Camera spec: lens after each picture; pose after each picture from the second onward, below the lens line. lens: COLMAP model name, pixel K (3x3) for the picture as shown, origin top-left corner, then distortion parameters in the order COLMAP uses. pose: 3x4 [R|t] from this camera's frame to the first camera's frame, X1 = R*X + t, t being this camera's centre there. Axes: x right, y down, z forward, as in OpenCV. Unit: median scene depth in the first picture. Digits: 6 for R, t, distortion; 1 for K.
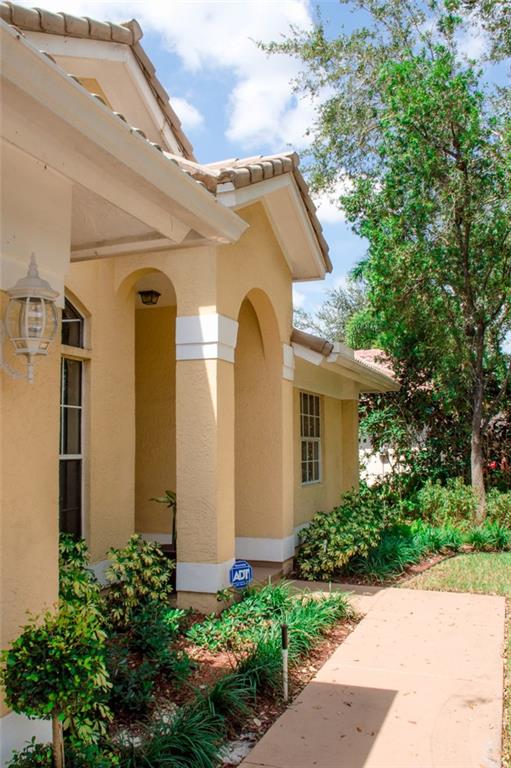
lens RADIAL K [[691.0, 0, 259.1], [0, 691.0, 392.4], [0, 0, 1]] dist [-0.111663, 0.022420]
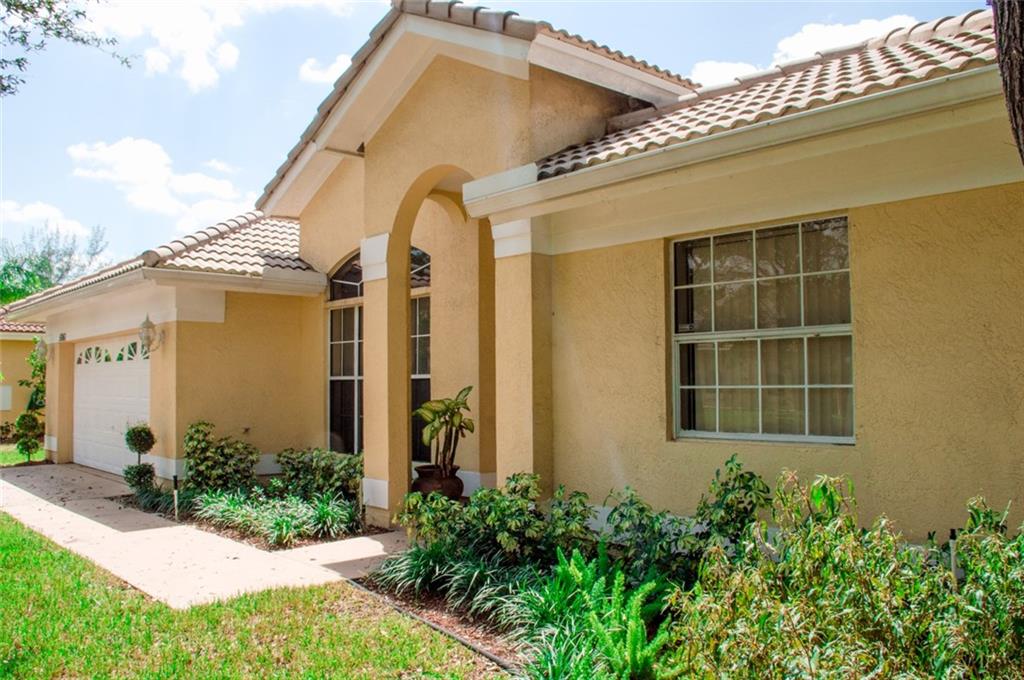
lens RADIAL K [[845.3, 0, 510.2], [0, 845.3, 348.2], [0, 0, 1]] dist [-0.142504, 0.091597]
pose [[-0.463987, -0.026683, -0.885440, 0.764164], [0.083597, 0.993766, -0.073754, 0.129071], [0.881889, -0.108241, -0.458864, 1.407040]]
